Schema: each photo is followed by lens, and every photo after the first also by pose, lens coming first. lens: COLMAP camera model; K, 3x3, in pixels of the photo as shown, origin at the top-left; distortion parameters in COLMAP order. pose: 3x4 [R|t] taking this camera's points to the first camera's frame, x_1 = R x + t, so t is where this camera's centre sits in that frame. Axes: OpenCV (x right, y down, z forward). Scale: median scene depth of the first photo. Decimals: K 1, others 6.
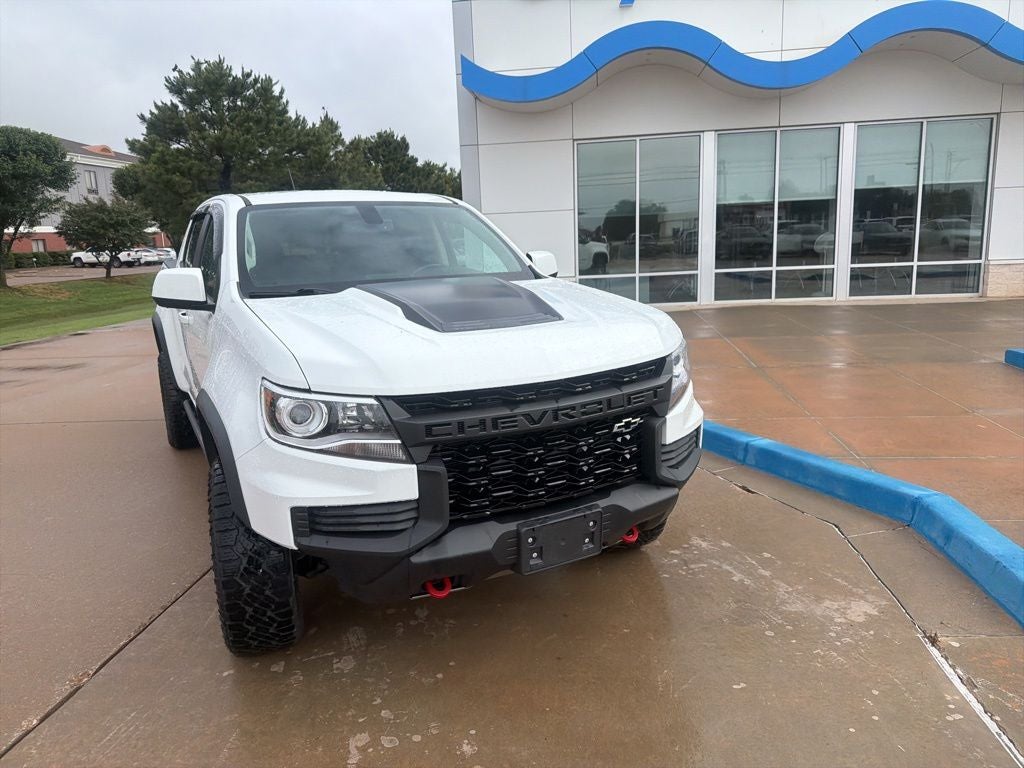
lens RADIAL K [[722.4, 0, 515.6], [0, 722.4, 380.7], [0, 0, 1]] dist [0.048070, -0.070793]
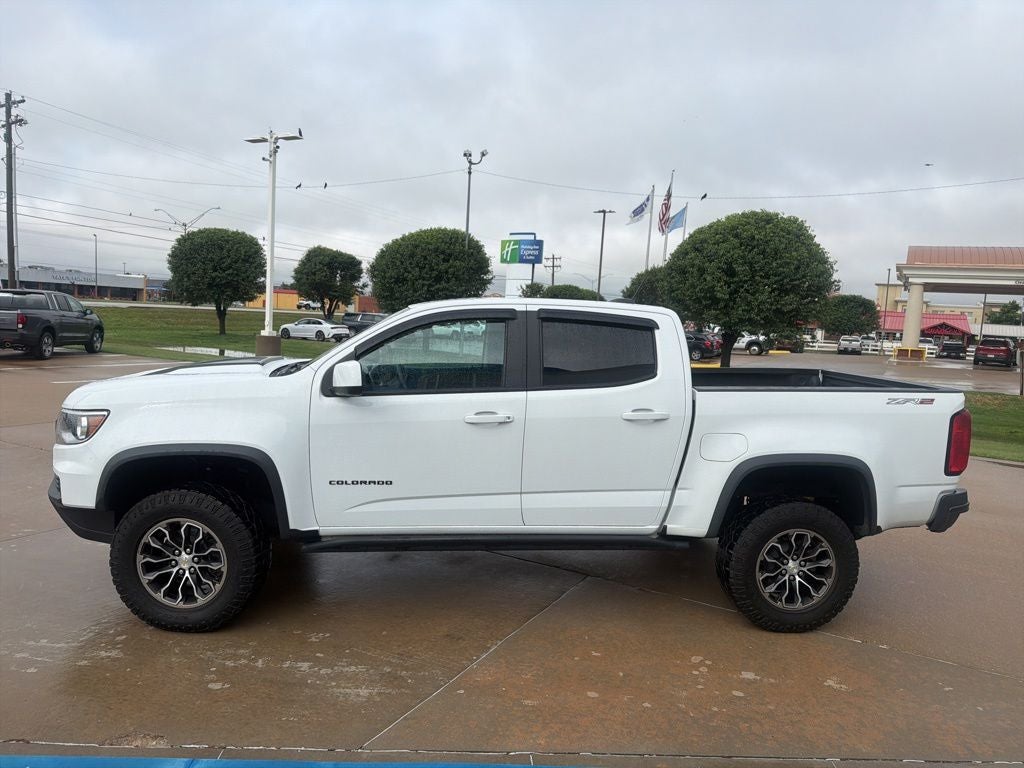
lens RADIAL K [[726.8, 0, 512.0], [0, 726.8, 384.0], [0, 0, 1]] dist [0.056437, -0.081512]
pose [[-0.392532, 0.107130, -0.913478, 0.257073], [-0.220868, 0.953150, 0.206692, -0.126234], [0.892825, 0.282891, -0.350480, 0.493265]]
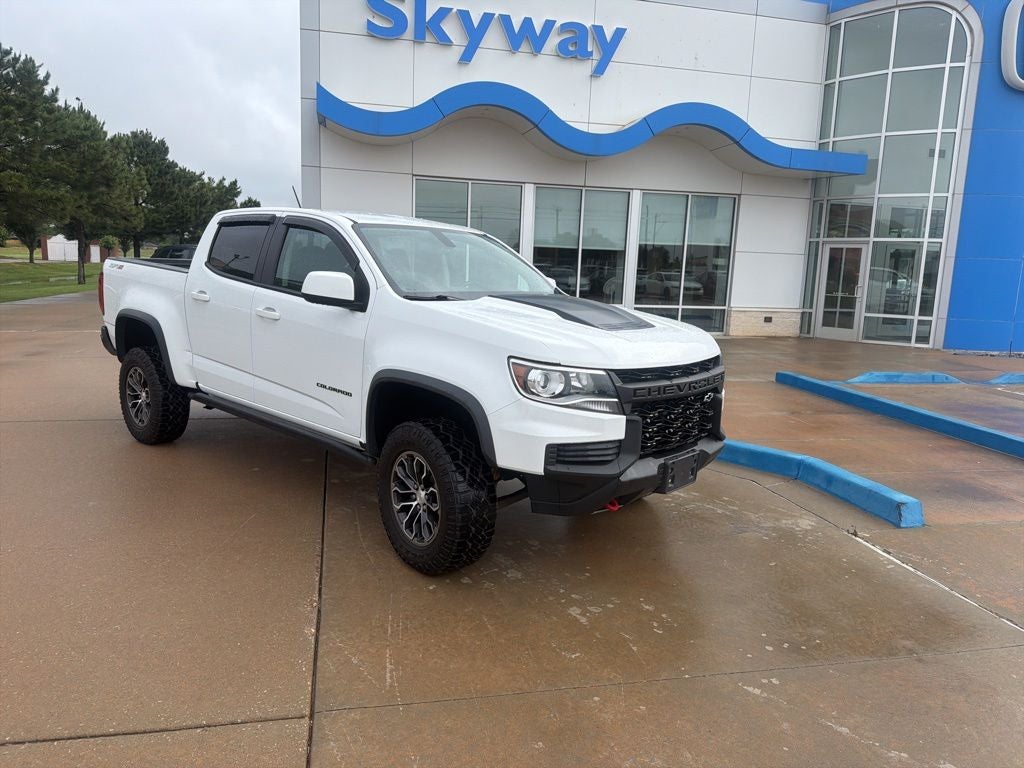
lens RADIAL K [[710.1, 0, 512.0], [0, 710.1, 384.0], [0, 0, 1]] dist [0.073880, -0.076554]
pose [[0.938402, 0.020283, 0.344950, -0.150179], [-0.009047, 0.999376, -0.034152, 0.017833], [-0.345428, 0.028927, 0.937999, -0.052707]]
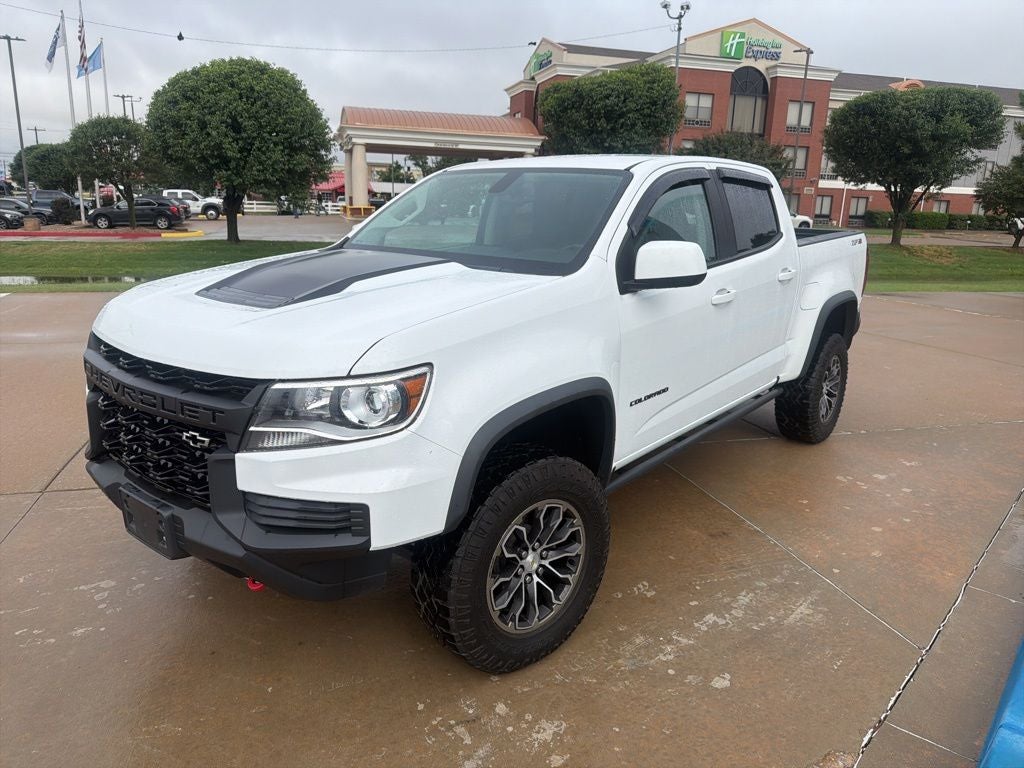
lens RADIAL K [[730.3, 0, 506.9], [0, 730.3, 382.8], [0, 0, 1]] dist [0.035521, -0.056987]
pose [[0.368732, 0.272870, -0.888582, 0.205910], [-0.227171, 0.953408, 0.198509, -0.050834], [0.901349, 0.128664, 0.413541, 0.192386]]
